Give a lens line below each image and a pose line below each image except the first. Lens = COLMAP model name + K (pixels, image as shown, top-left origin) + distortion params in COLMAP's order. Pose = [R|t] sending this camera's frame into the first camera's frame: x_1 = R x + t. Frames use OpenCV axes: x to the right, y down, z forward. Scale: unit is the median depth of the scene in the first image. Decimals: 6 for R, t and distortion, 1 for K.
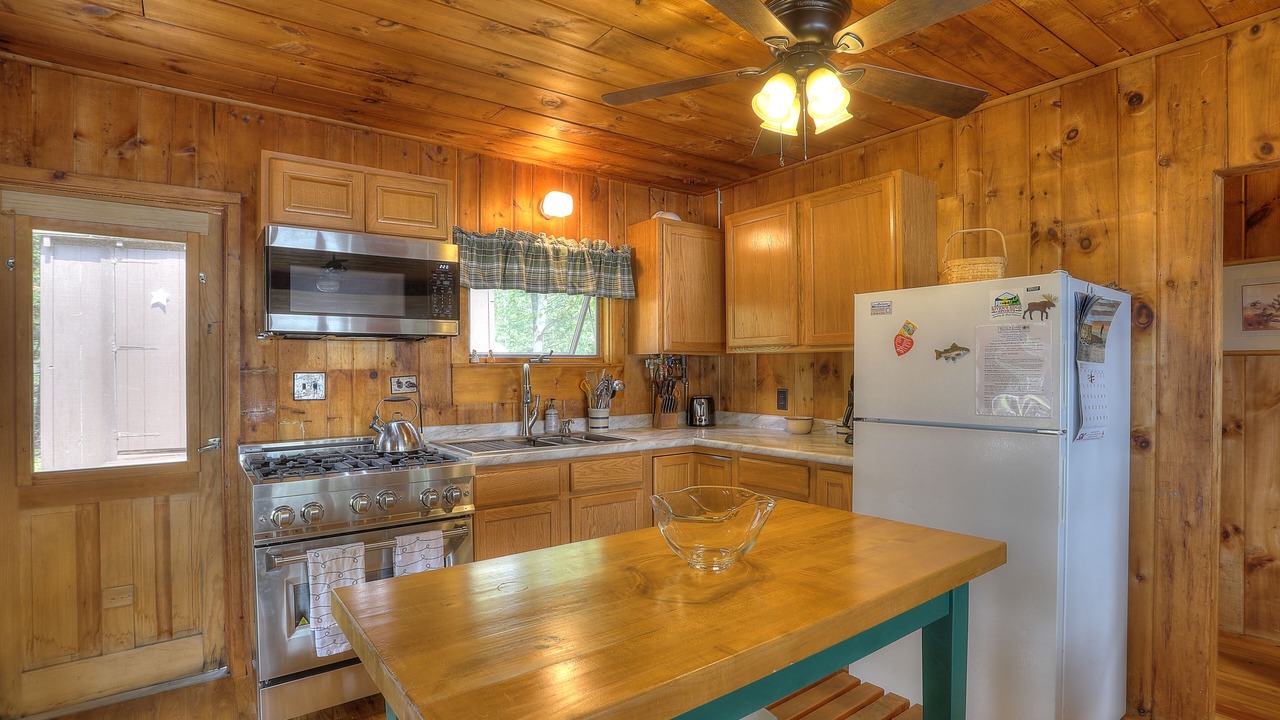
lens RADIAL K [[643.3, 0, 635.4], [0, 643.3, 370.5], [0, 0, 1]] dist [-0.062892, 0.025361]
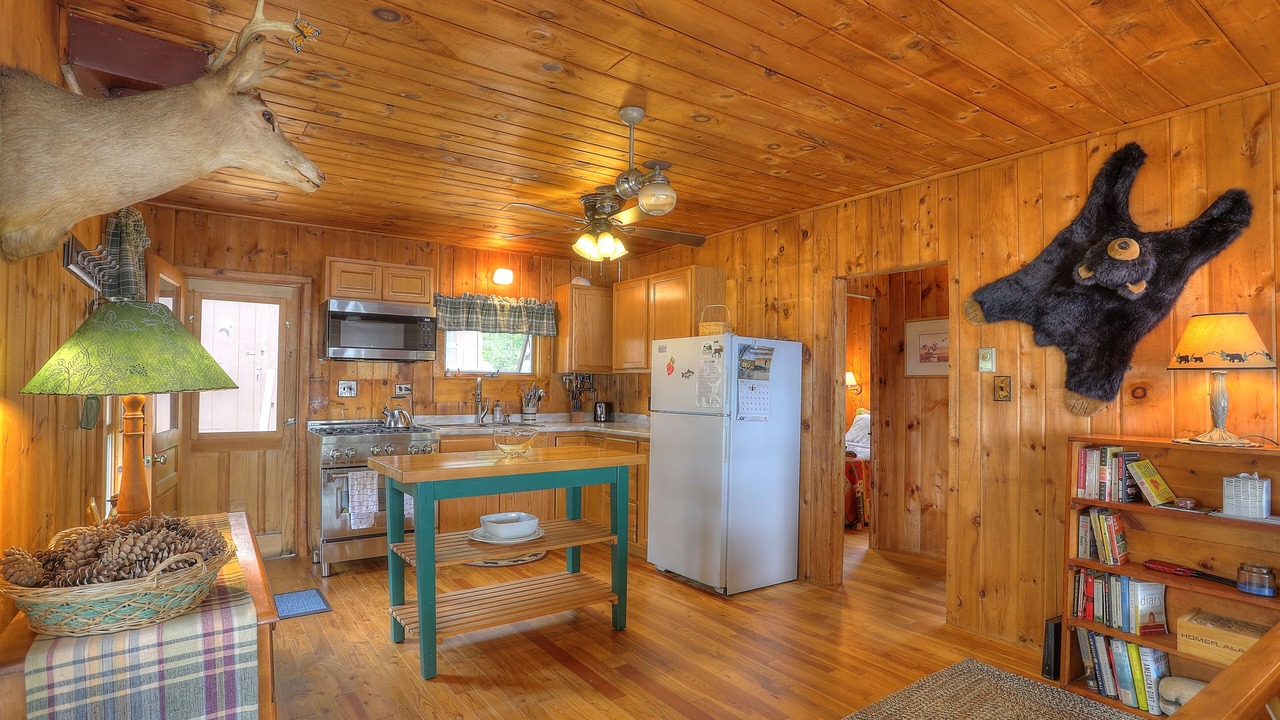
lens RADIAL K [[643.3, 0, 630.0], [0, 643.3, 373.4], [0, 0, 1]] dist [-0.062892, 0.025361]
pose [[0.999562, 0.013872, -0.026143, 0.283767], [-0.014482, 0.999624, -0.023264, 0.012591], [0.025811, 0.023632, 0.999387, -0.677086]]
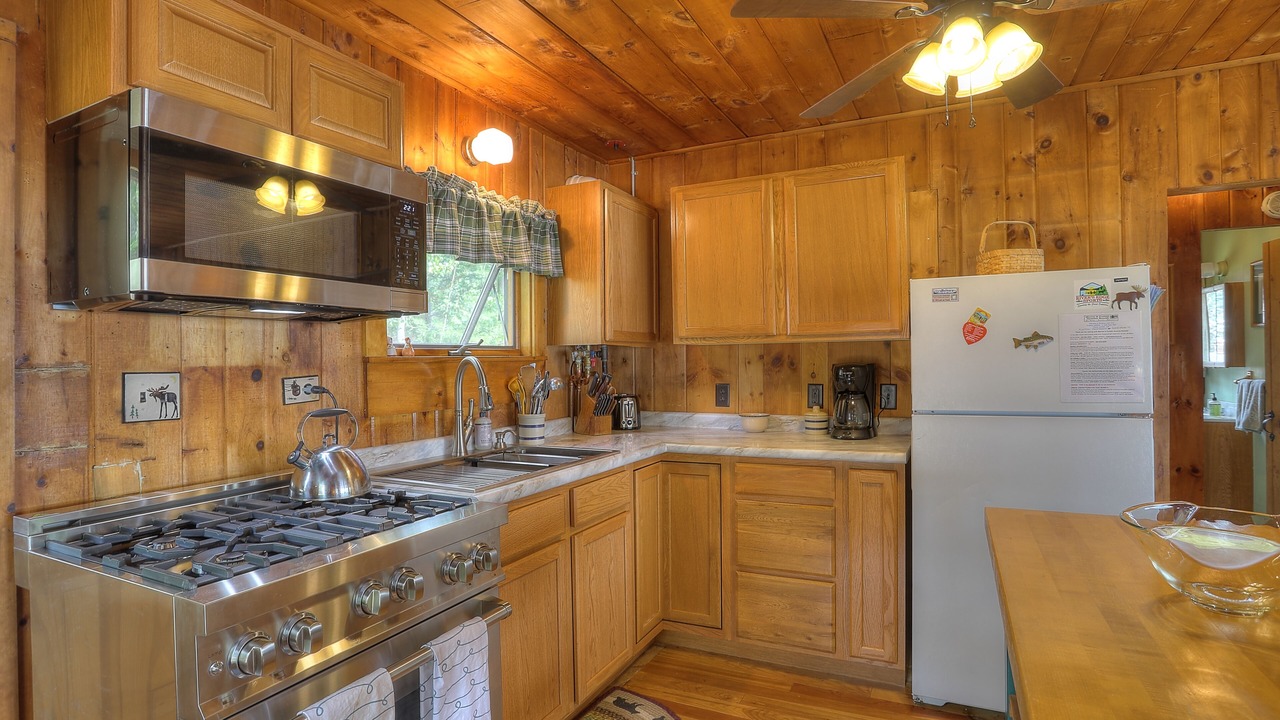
lens RADIAL K [[643.3, 0, 644.8], [0, 643.3, 359.6], [0, 0, 1]] dist [-0.062892, 0.025361]
pose [[0.888721, -0.006455, 0.458403, -0.374374], [0.011735, 0.999894, -0.008670, 0.001812], [-0.458298, 0.013084, 0.888702, 0.301393]]
